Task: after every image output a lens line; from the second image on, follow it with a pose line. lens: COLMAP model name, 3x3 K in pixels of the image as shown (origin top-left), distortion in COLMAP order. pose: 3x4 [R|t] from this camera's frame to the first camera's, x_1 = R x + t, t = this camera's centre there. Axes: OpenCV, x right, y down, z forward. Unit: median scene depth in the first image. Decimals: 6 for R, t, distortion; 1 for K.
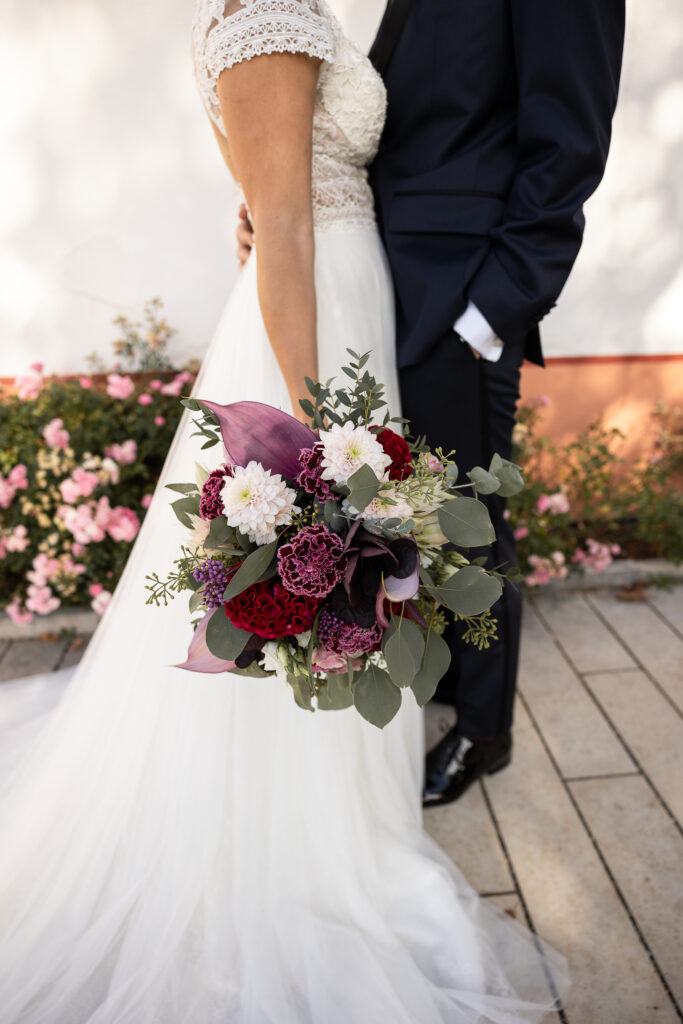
lens RADIAL K [[682.6, 0, 341.5], [0, 682.6, 512.0], [0, 0, 1]] dist [0.005980, -0.001848]
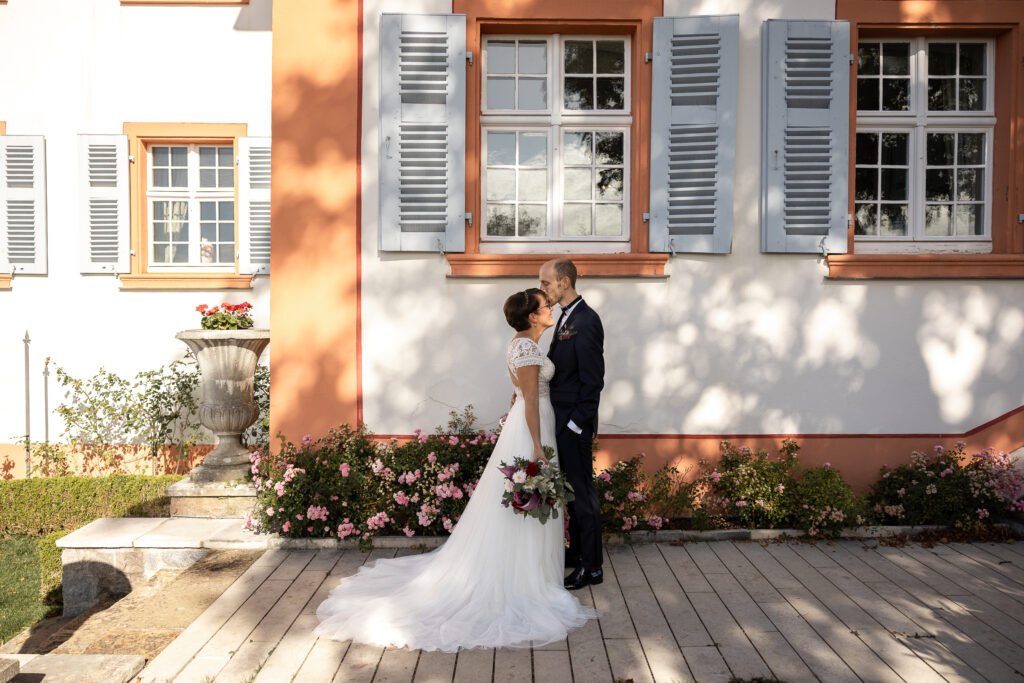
lens RADIAL K [[682.6, 0, 511.2], [0, 682.6, 329.1], [0, 0, 1]] dist [0.005980, -0.001848]
pose [[0.996025, 0.016901, -0.087457, 0.092608], [-0.047558, 0.931085, -0.361688, 0.351844], [0.075317, 0.364410, 0.928188, -1.535875]]
